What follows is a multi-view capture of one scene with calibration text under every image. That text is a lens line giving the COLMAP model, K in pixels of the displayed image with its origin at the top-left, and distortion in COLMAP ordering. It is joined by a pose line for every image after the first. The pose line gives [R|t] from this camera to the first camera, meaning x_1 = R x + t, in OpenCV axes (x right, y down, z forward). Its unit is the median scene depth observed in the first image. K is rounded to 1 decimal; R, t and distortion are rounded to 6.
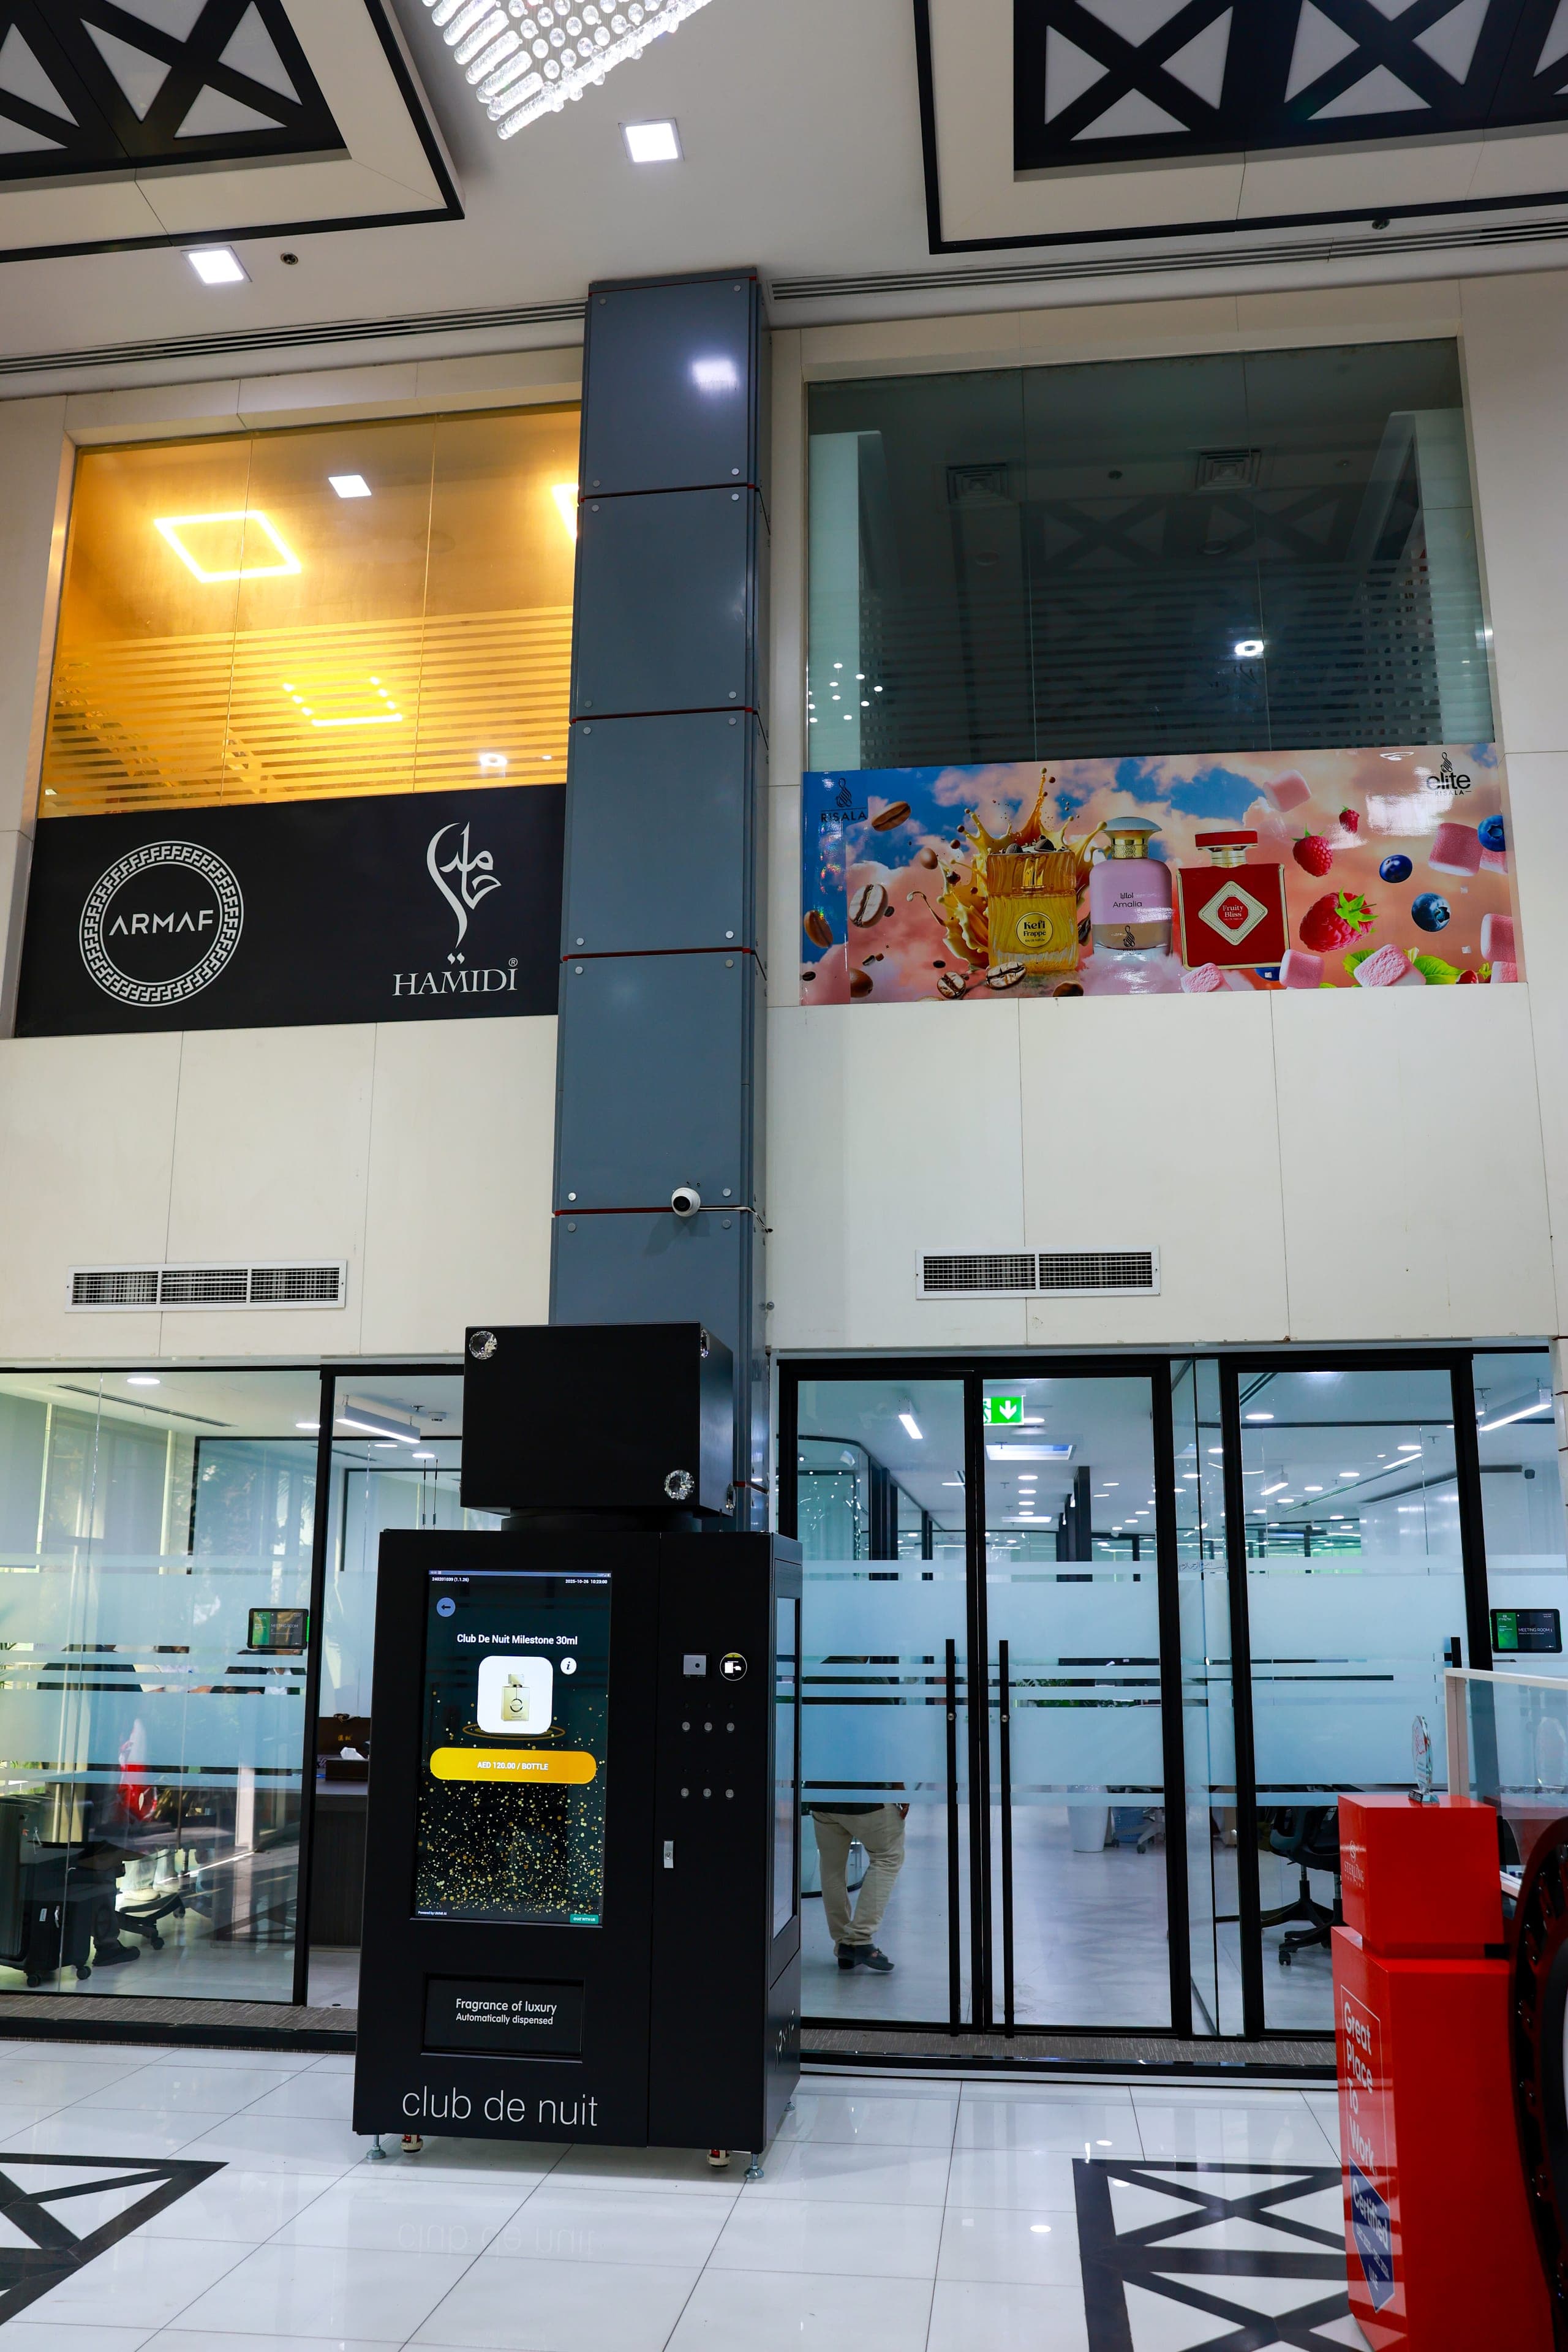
lens RADIAL K [[1877.8, 0, 788.1], [0, 1877.8, 1185.8], [0, 0, 1]] dist [-0.009299, -0.000077]
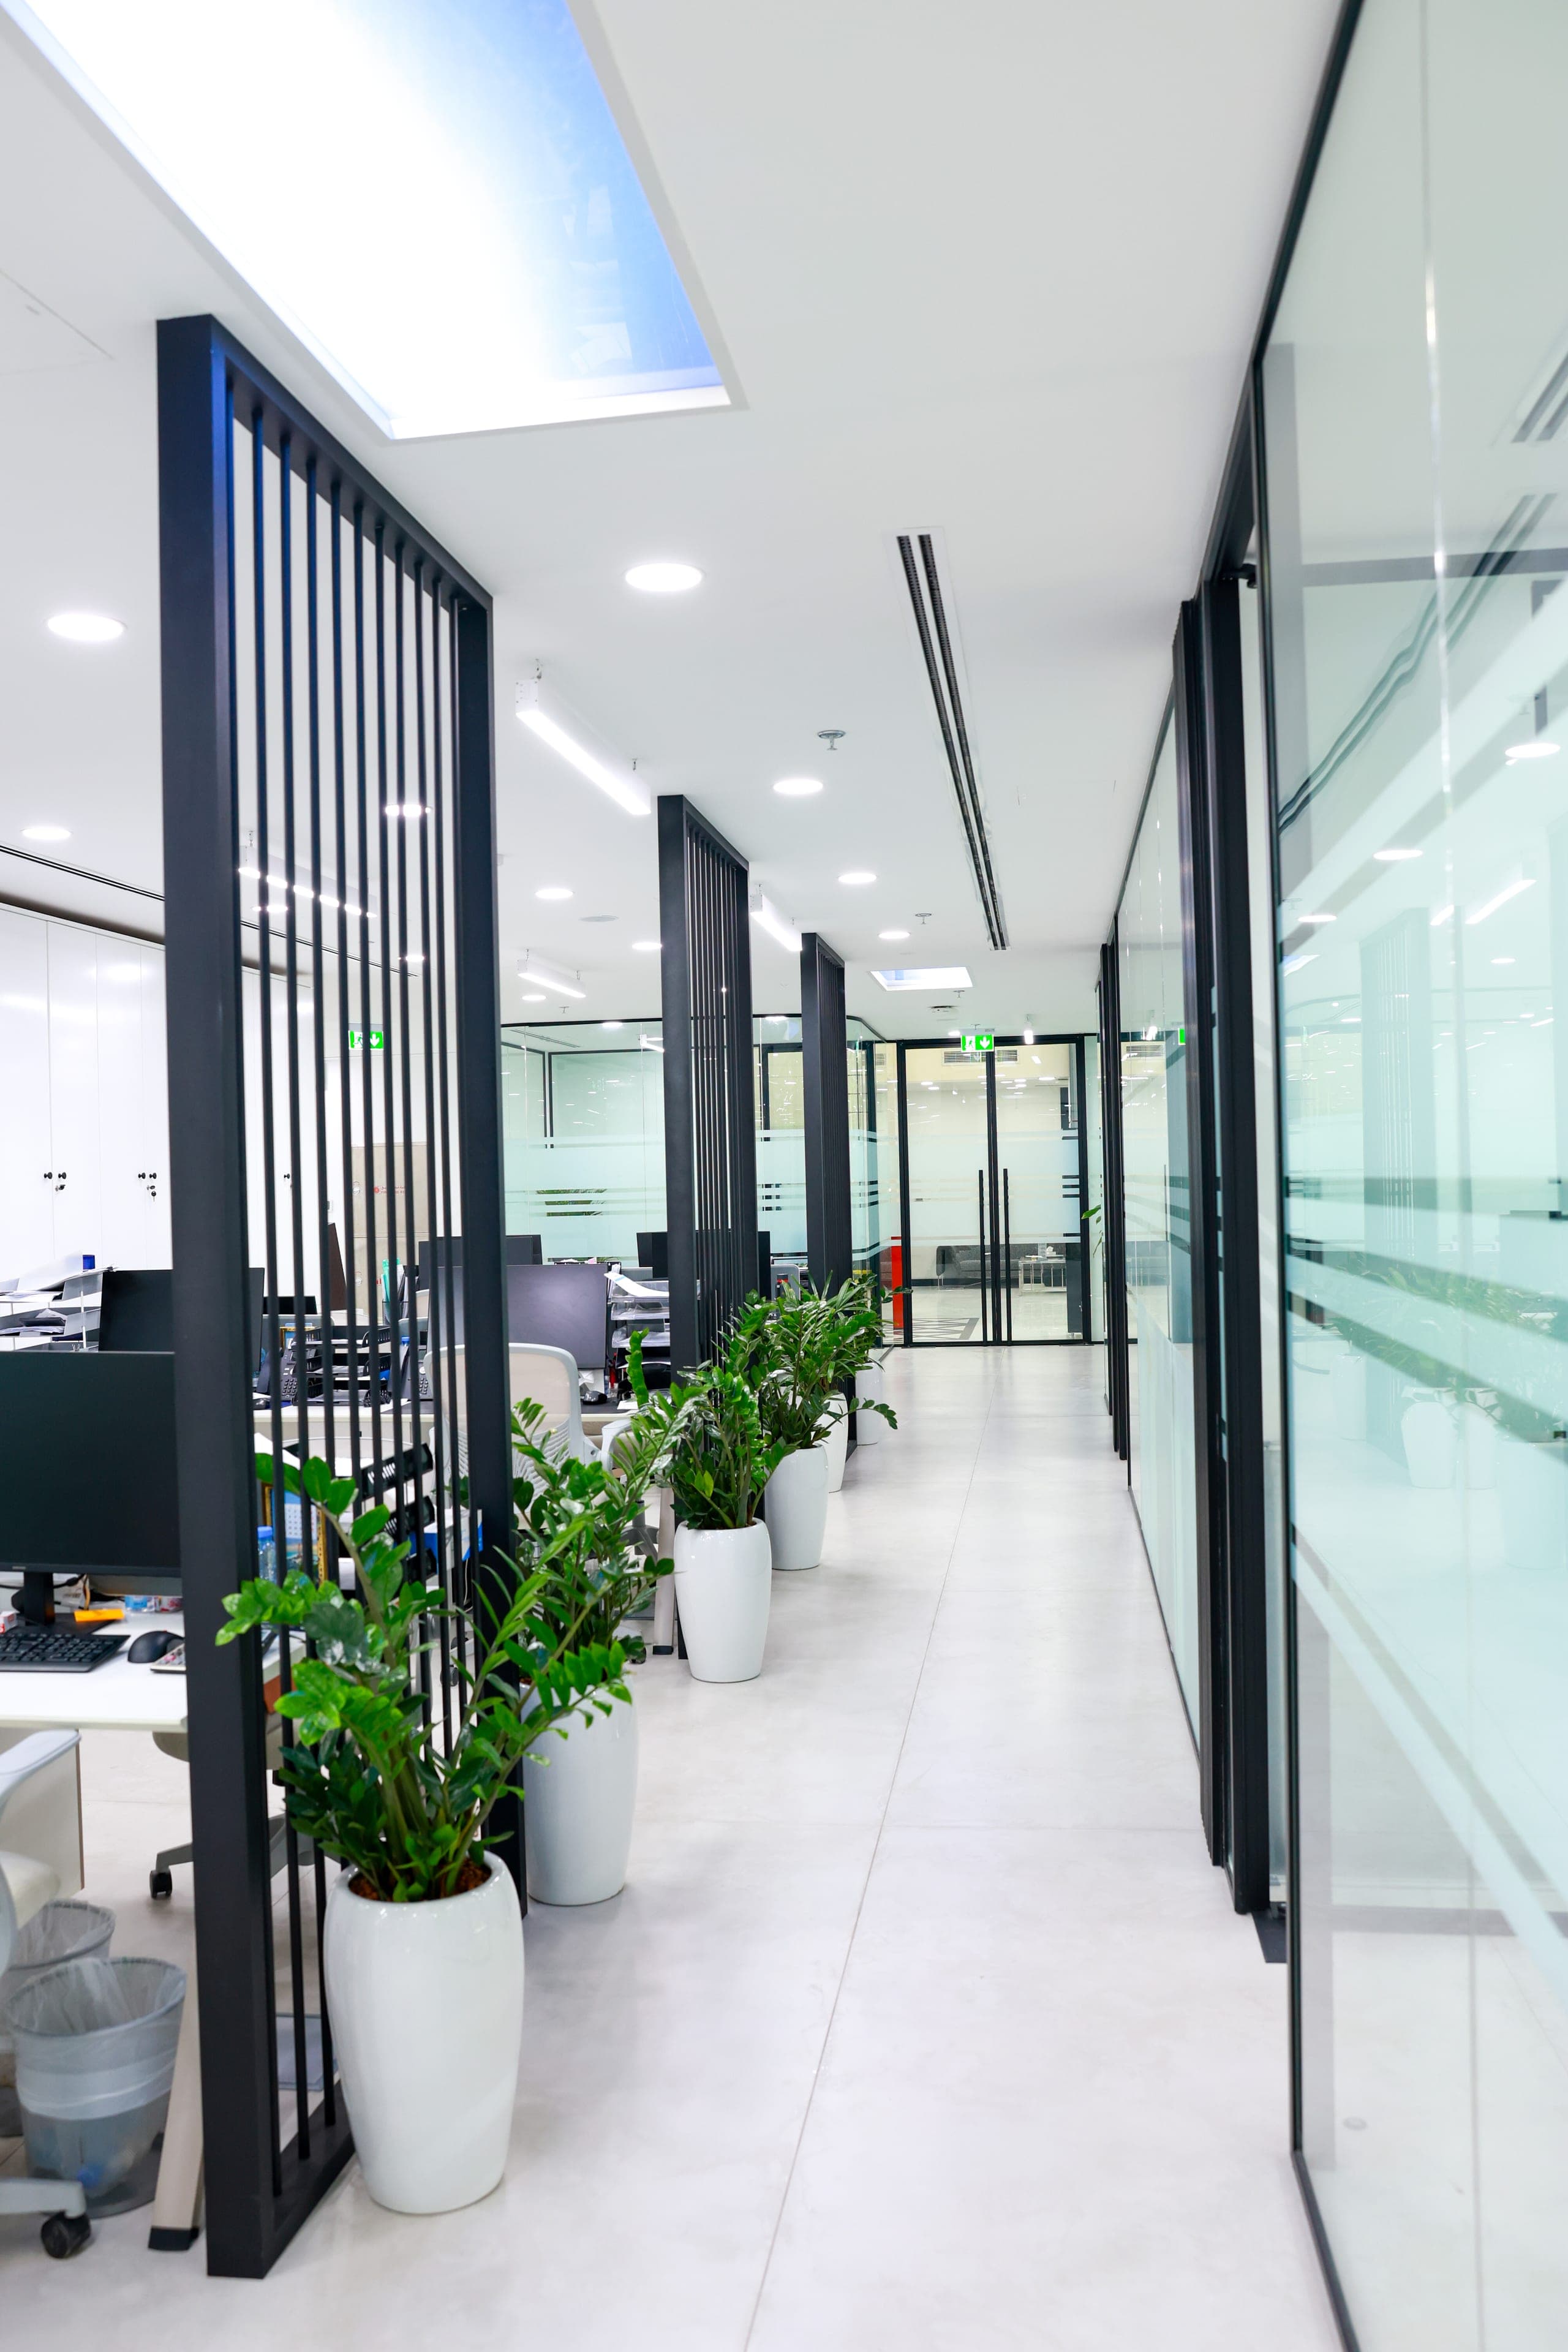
lens RADIAL K [[1877.8, 0, 785.5], [0, 1877.8, 1170.3], [0, 0, 1]] dist [-0.009299, -0.000077]
pose [[0.999411, -0.033810, -0.005932, -0.123822], [0.034267, 0.972453, 0.230568, -0.260242], [-0.002027, -0.230635, 0.973038, -1.087575]]
